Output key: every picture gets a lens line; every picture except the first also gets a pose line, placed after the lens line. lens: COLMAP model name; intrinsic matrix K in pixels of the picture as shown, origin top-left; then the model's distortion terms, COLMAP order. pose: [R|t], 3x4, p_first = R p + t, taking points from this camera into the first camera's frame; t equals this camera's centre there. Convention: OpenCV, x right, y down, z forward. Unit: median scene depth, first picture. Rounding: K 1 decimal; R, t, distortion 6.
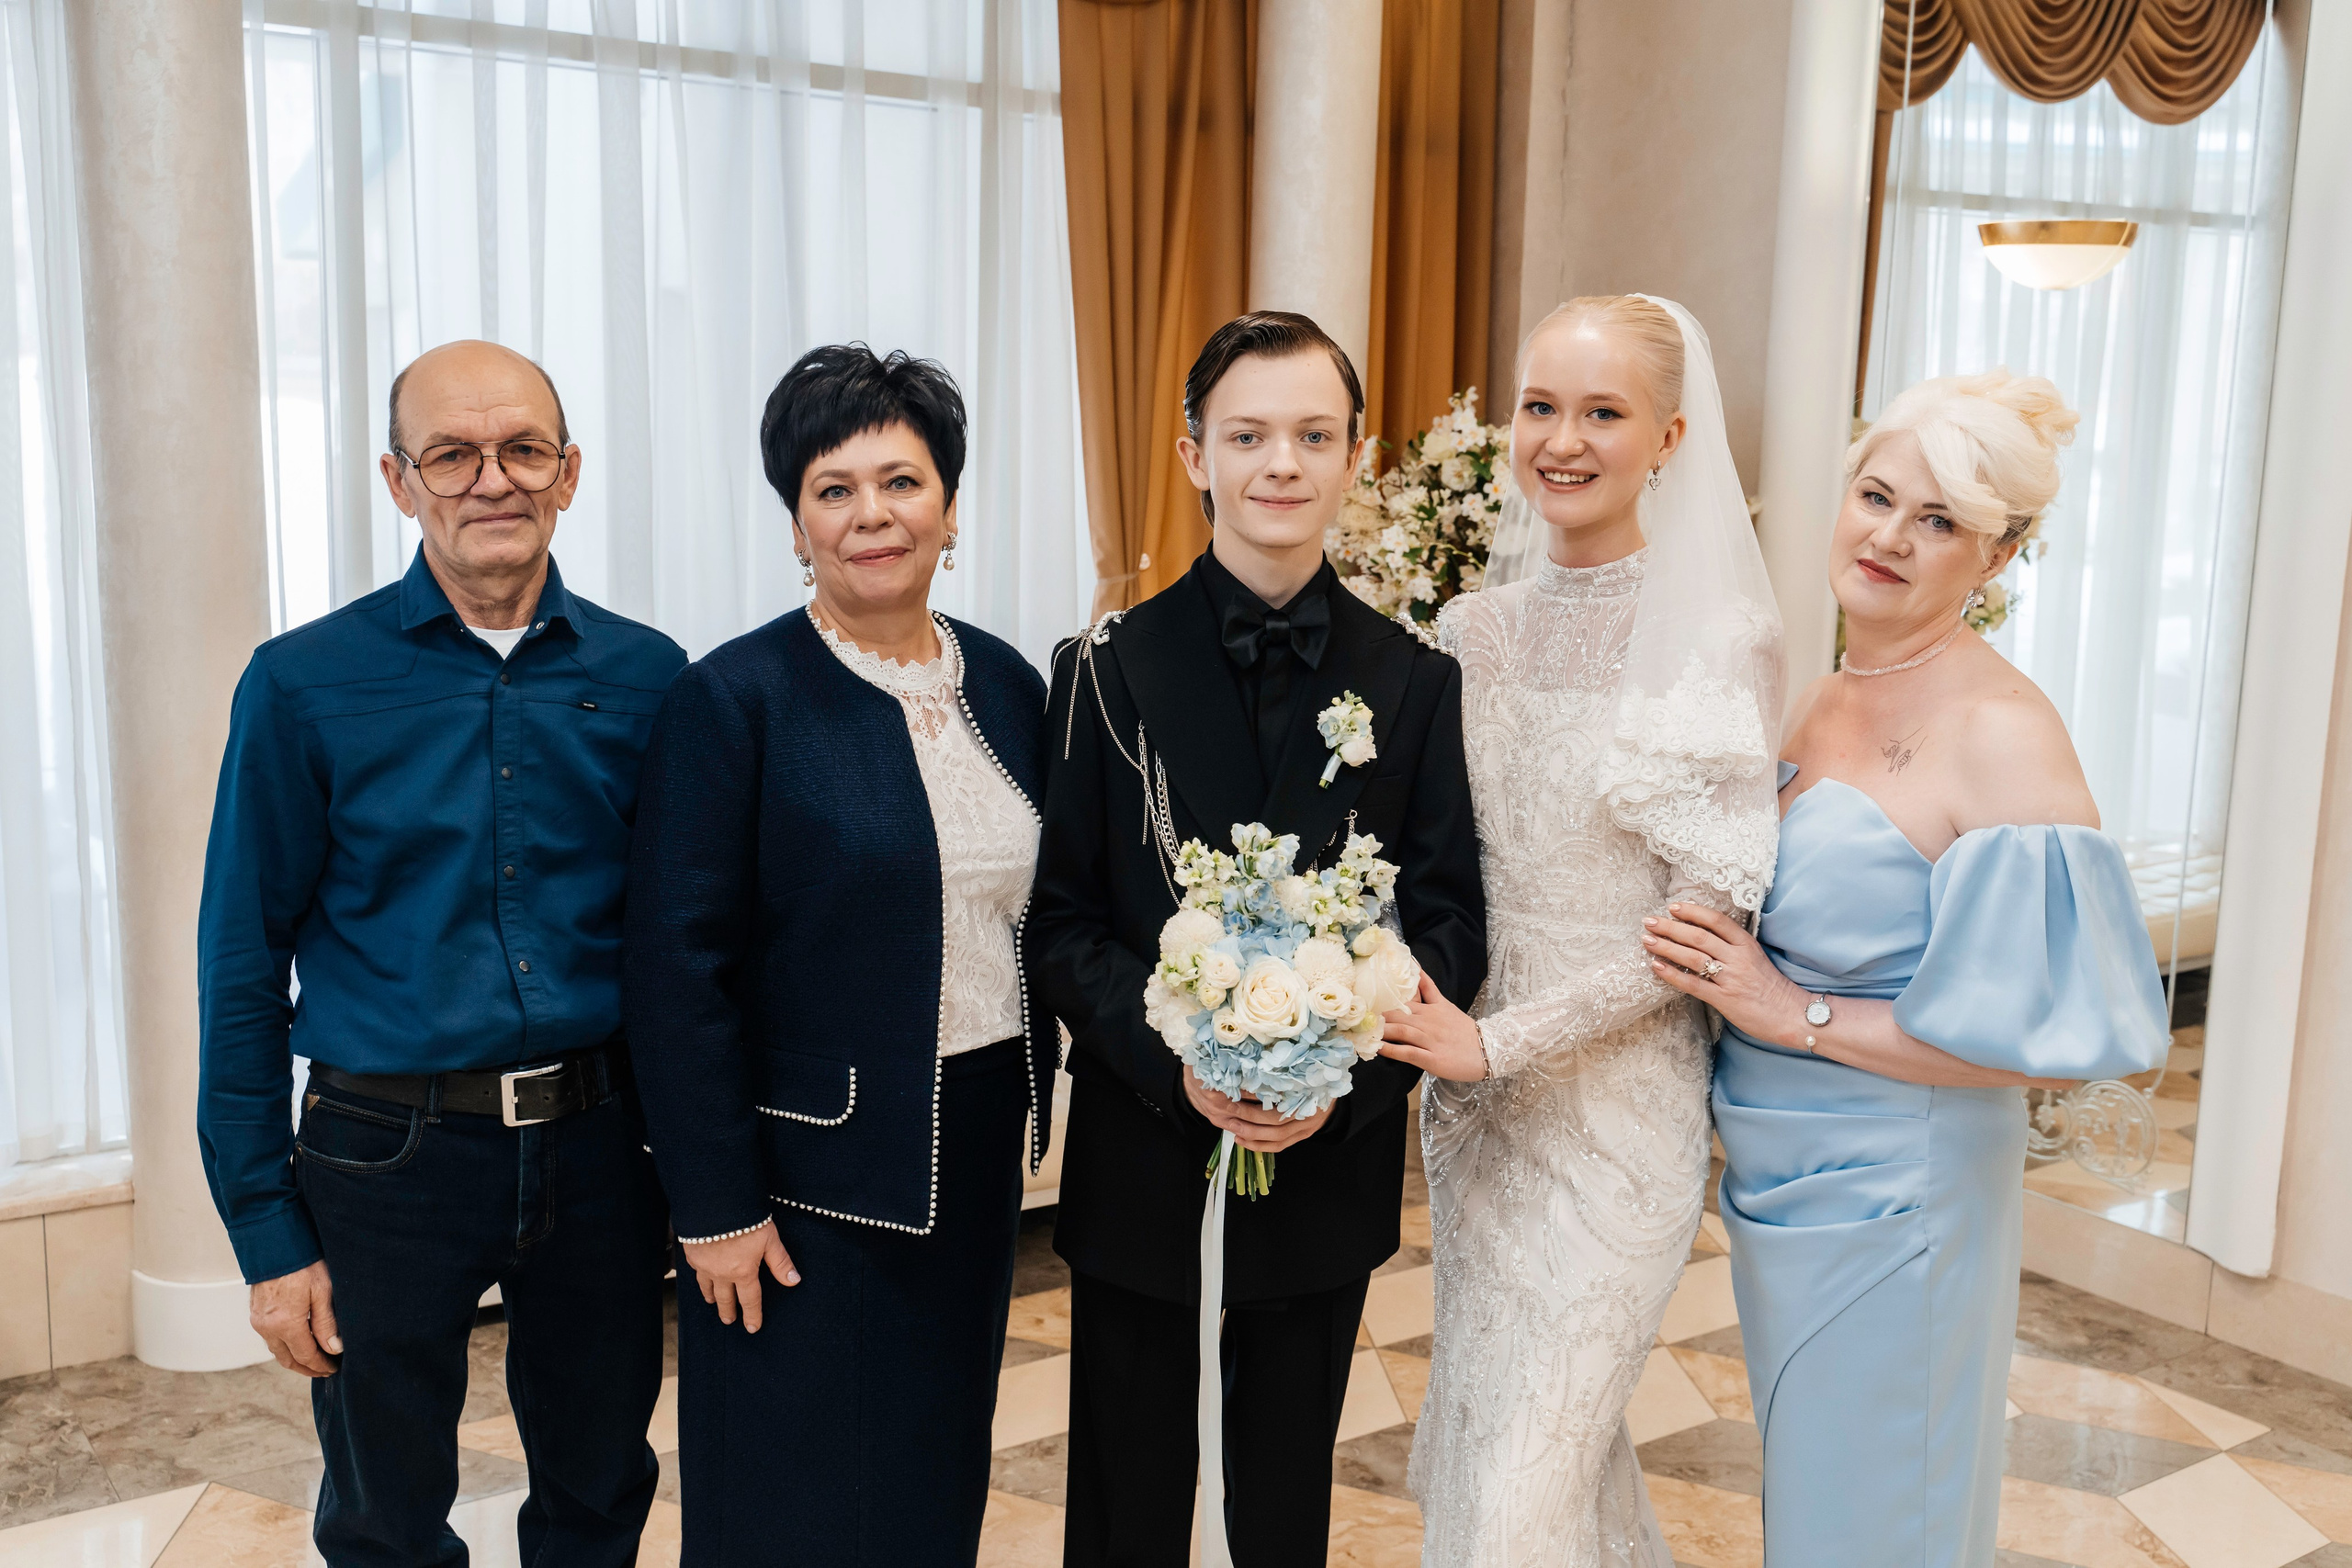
lens RADIAL K [[2306.2, 0, 1183.9], [0, 2306.2, 788.4], [0, 0, 1]] dist [0.003239, 0.005294]
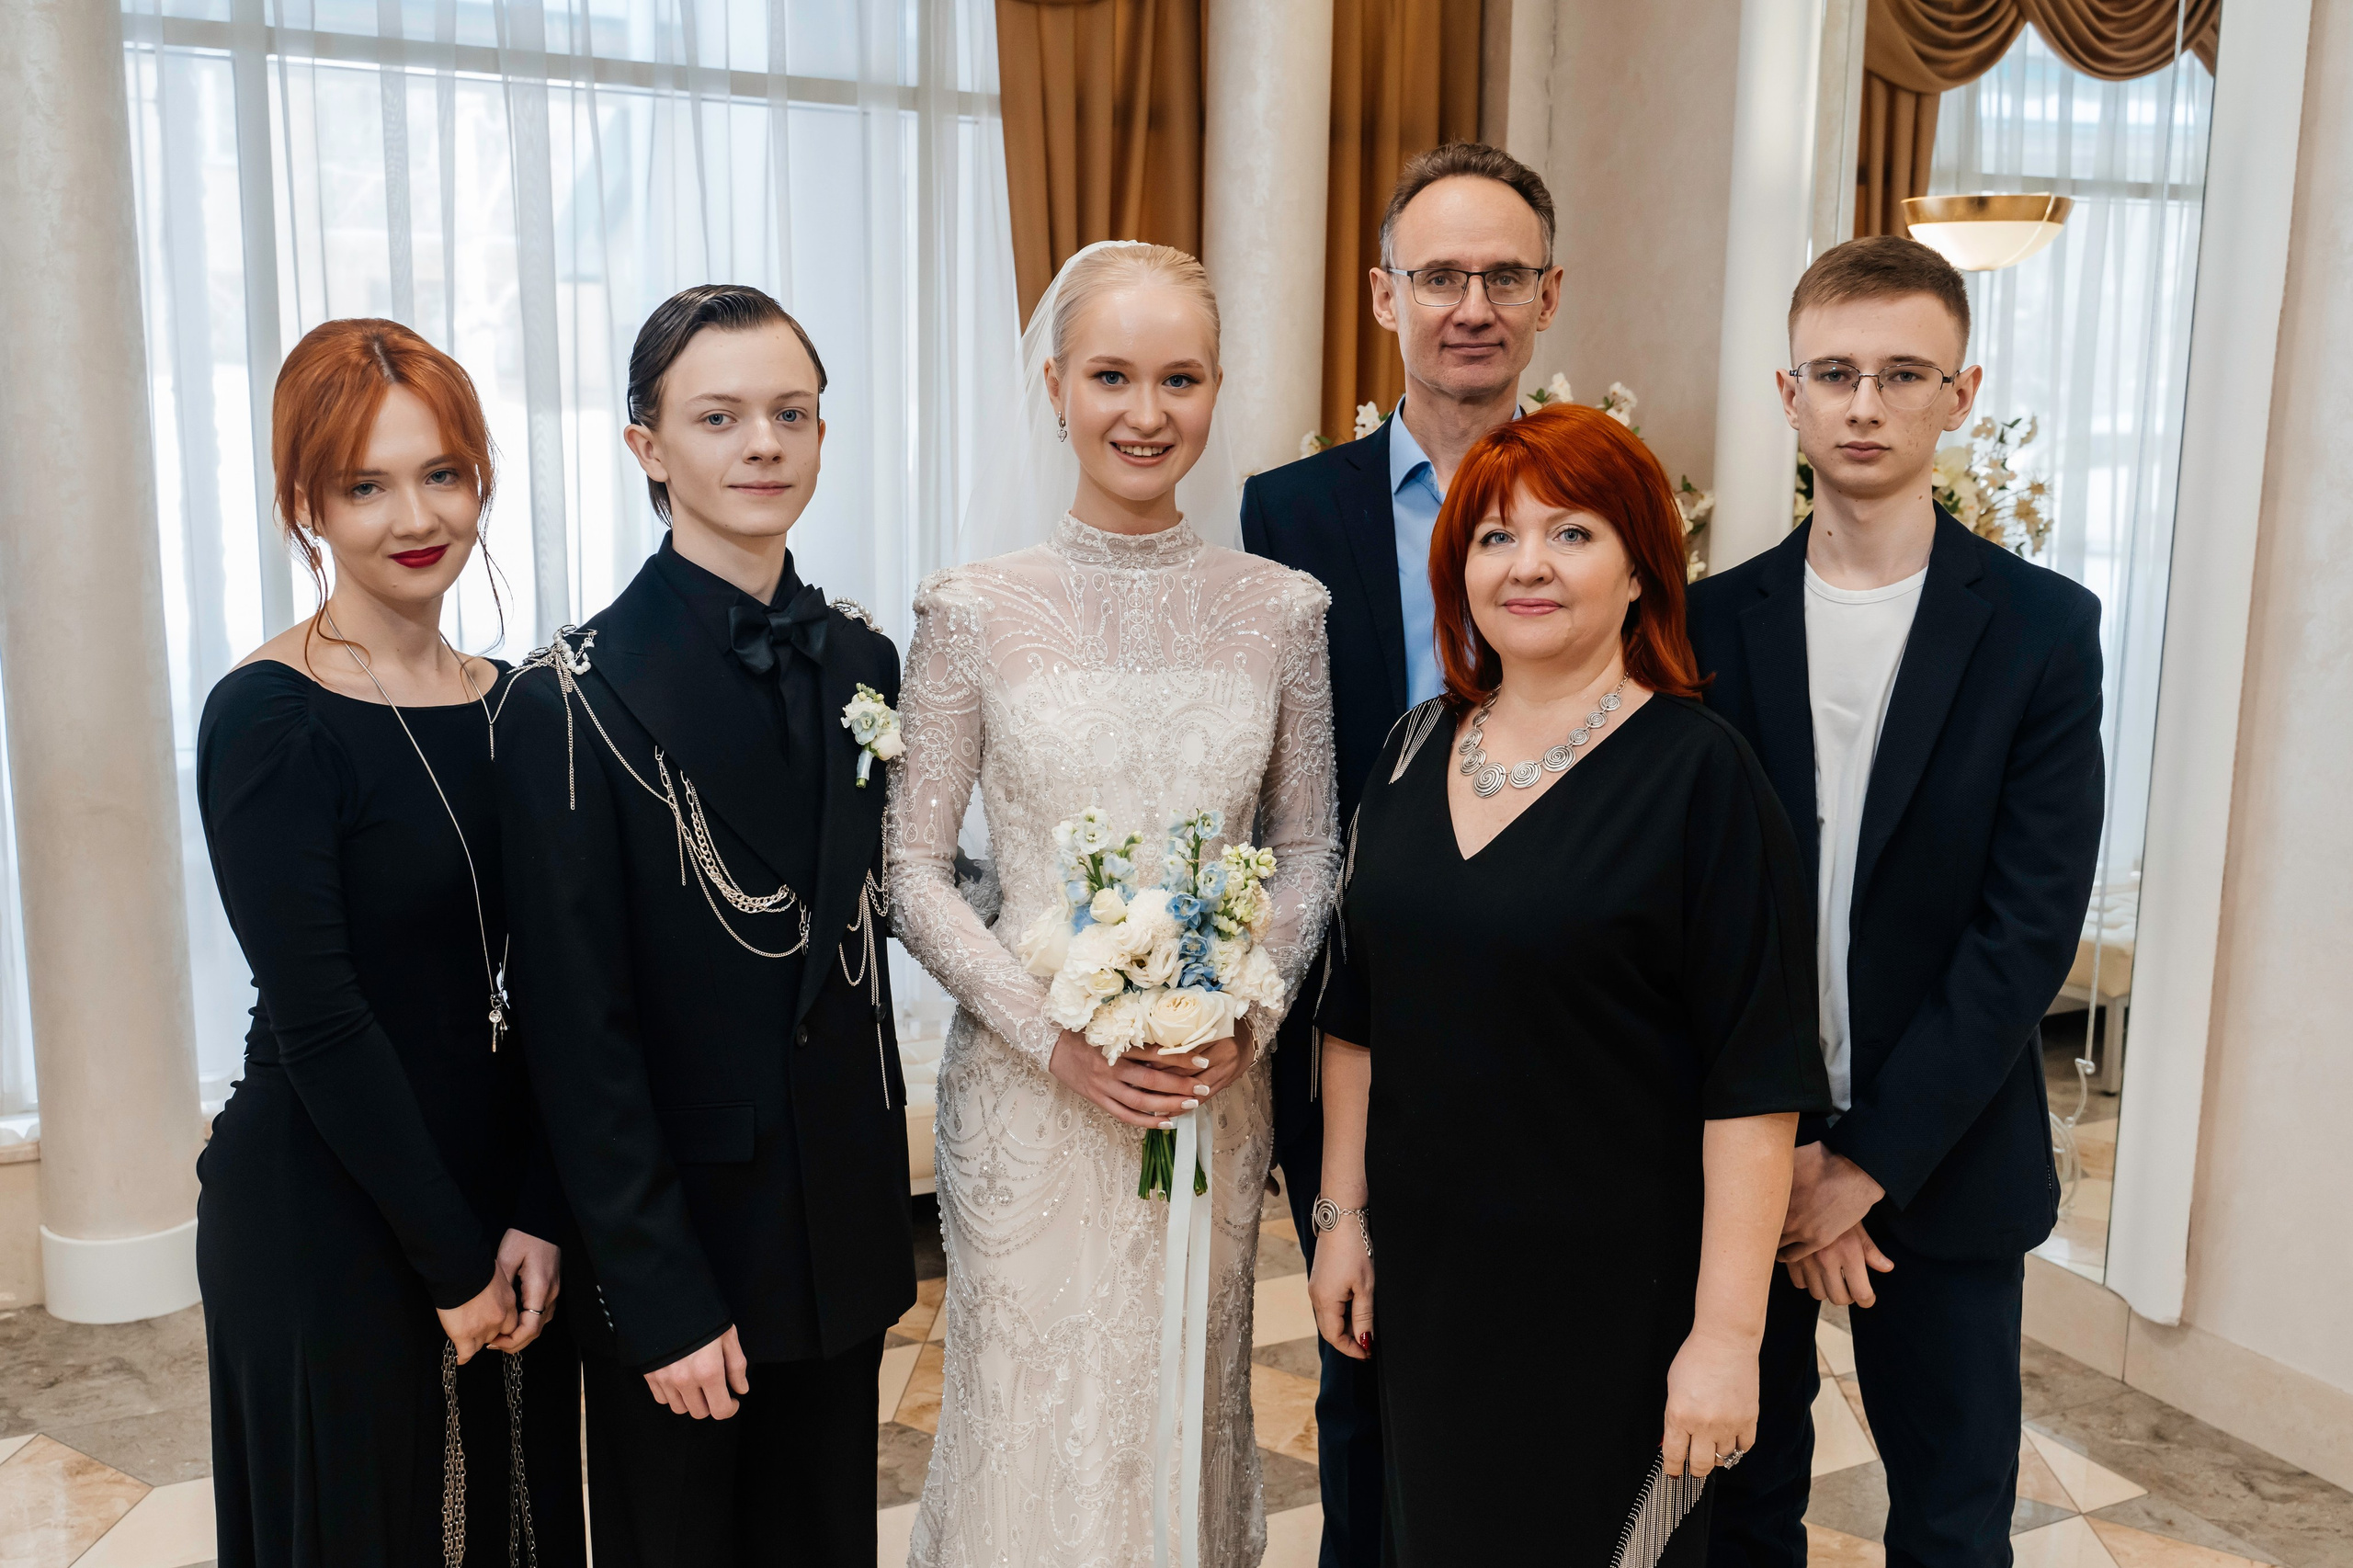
lens RADIAL K [[2171.6, 0, 1210.9], [0, 2171.6, 782.7], [0, 0, 1]] dist [0.006246, -0.003461]
pose [[0.990555, 0.014079, -0.136390, 0.189247], [-0.013448, 0.999894, 0.005549, -0.006751], [0.136453, -0.003663, 0.990640, 0.073756]]
